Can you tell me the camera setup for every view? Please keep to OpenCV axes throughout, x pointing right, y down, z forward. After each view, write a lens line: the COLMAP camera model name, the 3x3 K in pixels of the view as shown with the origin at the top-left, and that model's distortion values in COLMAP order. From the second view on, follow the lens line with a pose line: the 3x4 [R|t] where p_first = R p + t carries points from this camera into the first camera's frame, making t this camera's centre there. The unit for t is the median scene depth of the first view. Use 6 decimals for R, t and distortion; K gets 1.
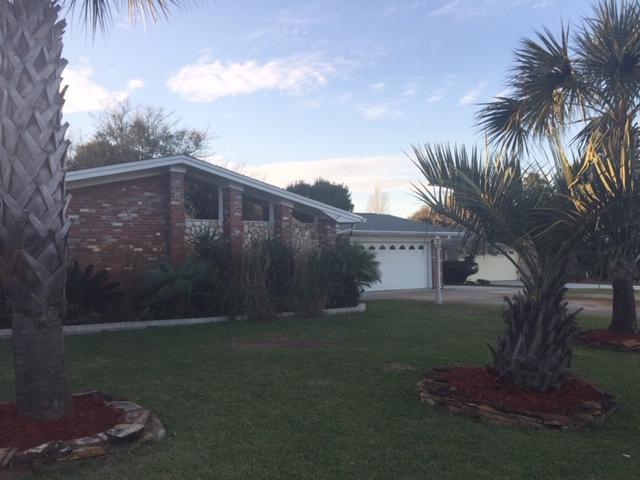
lens RADIAL K [[543.6, 0, 323.6], [0, 543.6, 243.0], [0, 0, 1]] dist [0.061179, -0.071846]
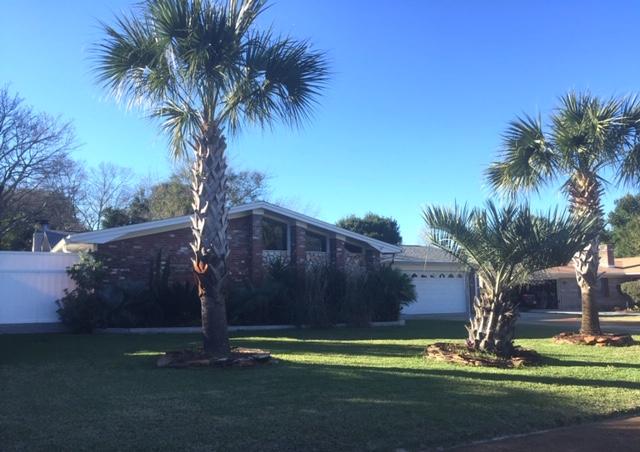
lens RADIAL K [[543.2, 0, 321.9], [0, 543.2, 232.0], [0, 0, 1]] dist [0.032535, 0.003393]
pose [[0.995278, -0.004118, -0.096978, 0.012543], [-0.003567, 0.996872, -0.078947, 0.014482], [0.097000, 0.078920, 0.992151, -0.266457]]
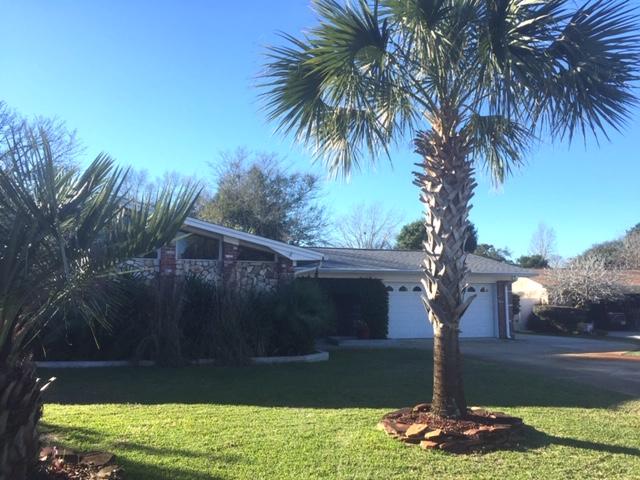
lens RADIAL K [[543.6, 0, 318.5], [0, 543.6, 235.2], [0, 0, 1]] dist [0.061179, -0.071846]
pose [[0.949679, -0.019482, -0.312618, 0.393317], [-0.007741, 0.996299, -0.085605, -0.002779], [0.313129, 0.083717, 0.946014, 0.169076]]
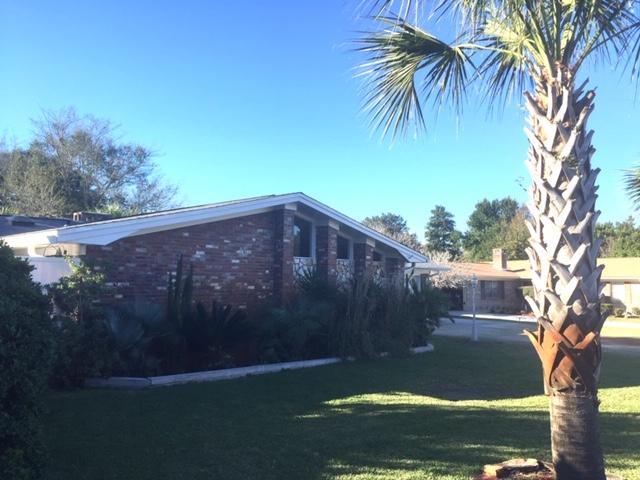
lens RADIAL K [[543.6, 0, 323.4], [0, 543.6, 241.5], [0, 0, 1]] dist [0.061179, -0.071846]
pose [[0.980951, 0.042361, 0.189580, -0.367525], [-0.034470, 0.998404, -0.044726, -0.028094], [-0.191172, 0.037339, 0.980846, 0.019936]]
